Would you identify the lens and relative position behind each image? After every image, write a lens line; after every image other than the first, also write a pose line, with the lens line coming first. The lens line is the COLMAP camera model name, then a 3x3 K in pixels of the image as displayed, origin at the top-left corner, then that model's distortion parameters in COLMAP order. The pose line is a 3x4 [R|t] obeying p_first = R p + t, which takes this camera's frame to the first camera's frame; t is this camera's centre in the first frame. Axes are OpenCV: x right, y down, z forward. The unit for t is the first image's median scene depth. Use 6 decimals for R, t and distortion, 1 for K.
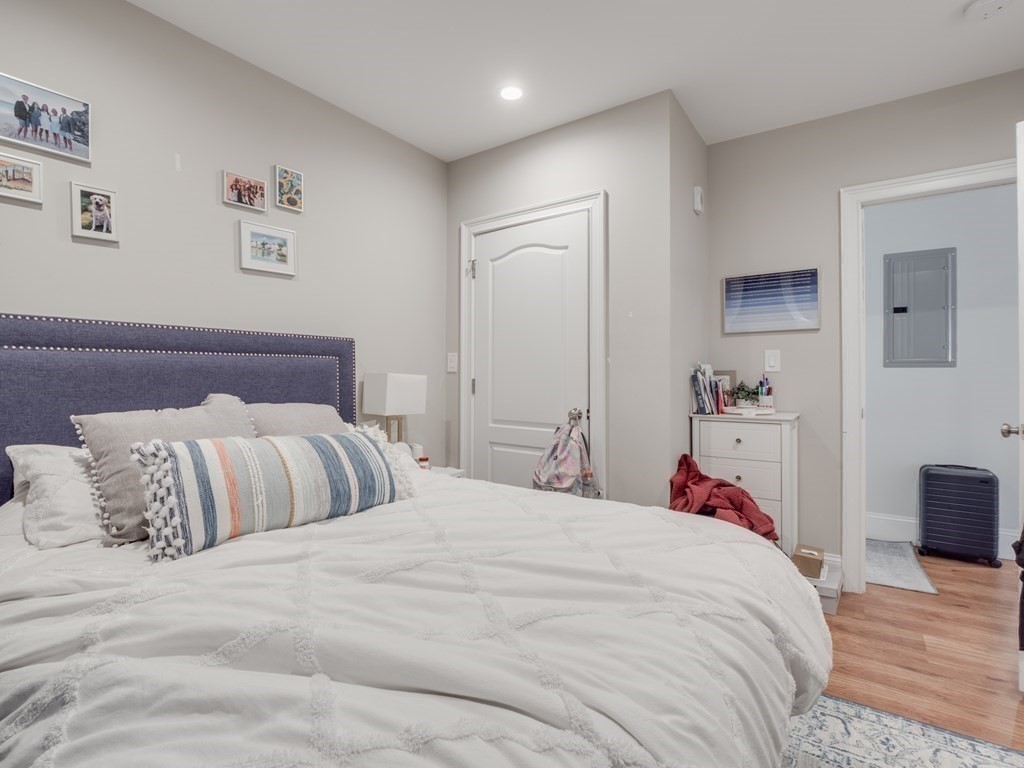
lens RADIAL K [[499.6, 0, 509.4], [0, 499.6, 374.4], [0, 0, 1]] dist [-0.015175, 0.000719]
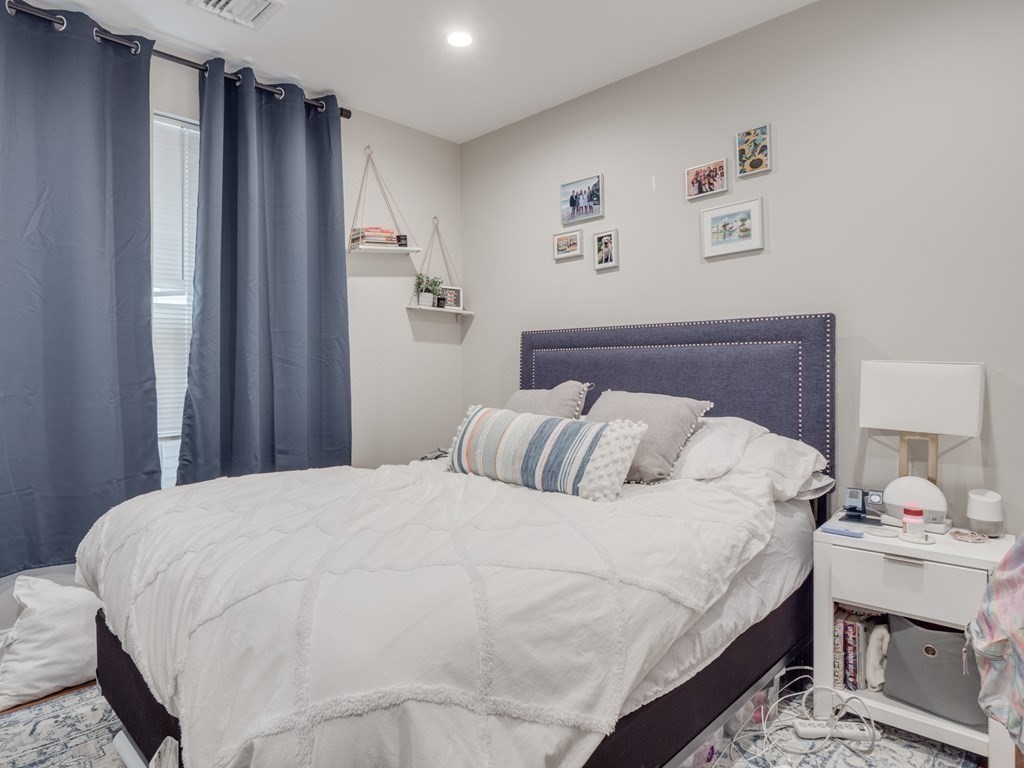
lens RADIAL K [[602.8, 0, 512.3], [0, 602.8, 371.9], [0, 0, 1]] dist [0.003896, 0.000673]
pose [[-0.147410, 0.009020, -0.989034, 0.716381], [0.005494, 0.999950, 0.008300, 0.002263], [0.989060, -0.004211, -0.147452, 0.794304]]
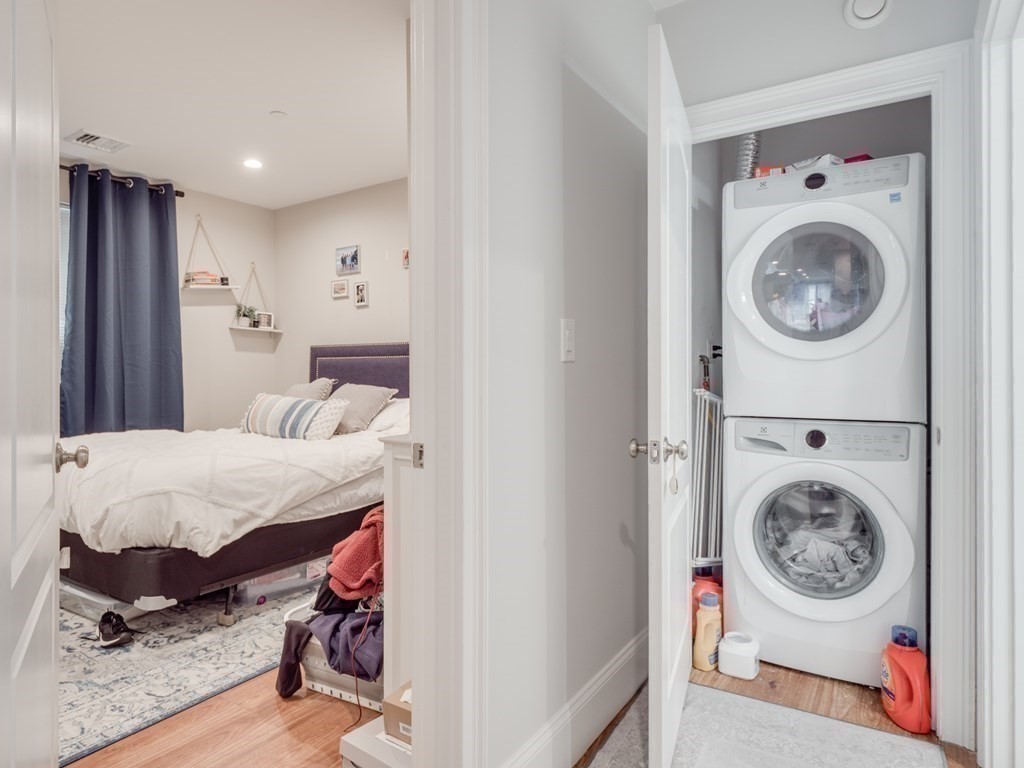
lens RADIAL K [[602.8, 0, 512.3], [0, 602.8, 371.9], [0, 0, 1]] dist [0.003896, 0.000673]
pose [[0.035870, 0.004375, -0.999347, 1.469187], [0.003905, 0.999982, 0.004518, 0.004085], [0.999349, -0.004064, 0.035852, 1.257663]]
